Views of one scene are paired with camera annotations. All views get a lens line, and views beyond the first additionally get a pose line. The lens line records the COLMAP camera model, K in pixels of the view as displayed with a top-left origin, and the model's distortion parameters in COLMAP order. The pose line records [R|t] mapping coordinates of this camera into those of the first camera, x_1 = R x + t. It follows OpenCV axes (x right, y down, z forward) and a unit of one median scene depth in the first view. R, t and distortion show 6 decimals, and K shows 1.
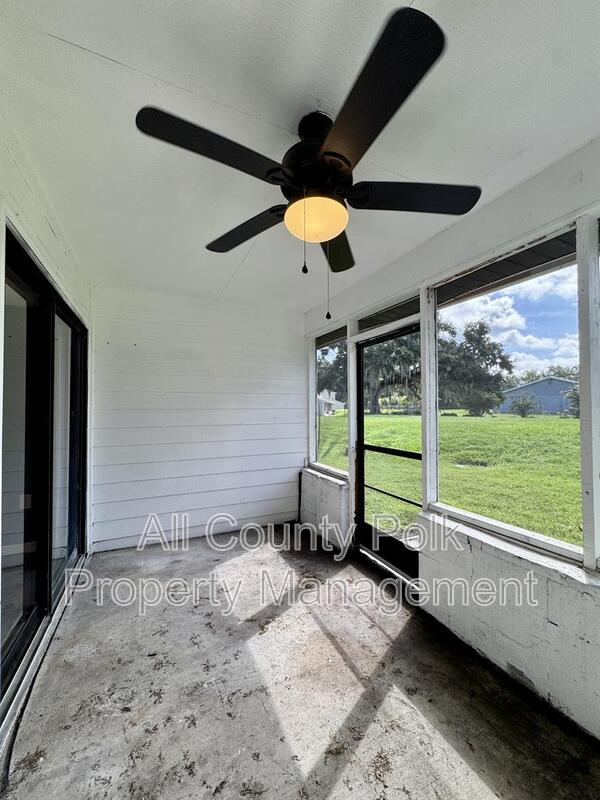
lens RADIAL K [[318.7, 0, 300.0], [0, 318.7, 400.0], [0, 0, 1]] dist [-0.011251, 0.002764]
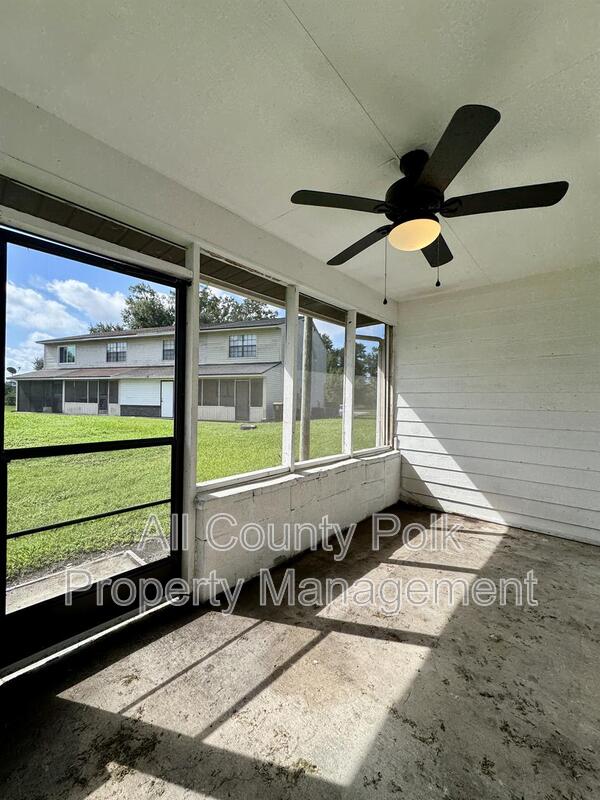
lens RADIAL K [[318.7, 0, 300.0], [0, 318.7, 400.0], [0, 0, 1]] dist [-0.011251, 0.002764]
pose [[-0.391927, 0.000006, 0.919996, -0.707860], [-0.035114, 0.999271, -0.014965, 0.102949], [-0.919326, -0.038170, -0.391641, 1.418535]]
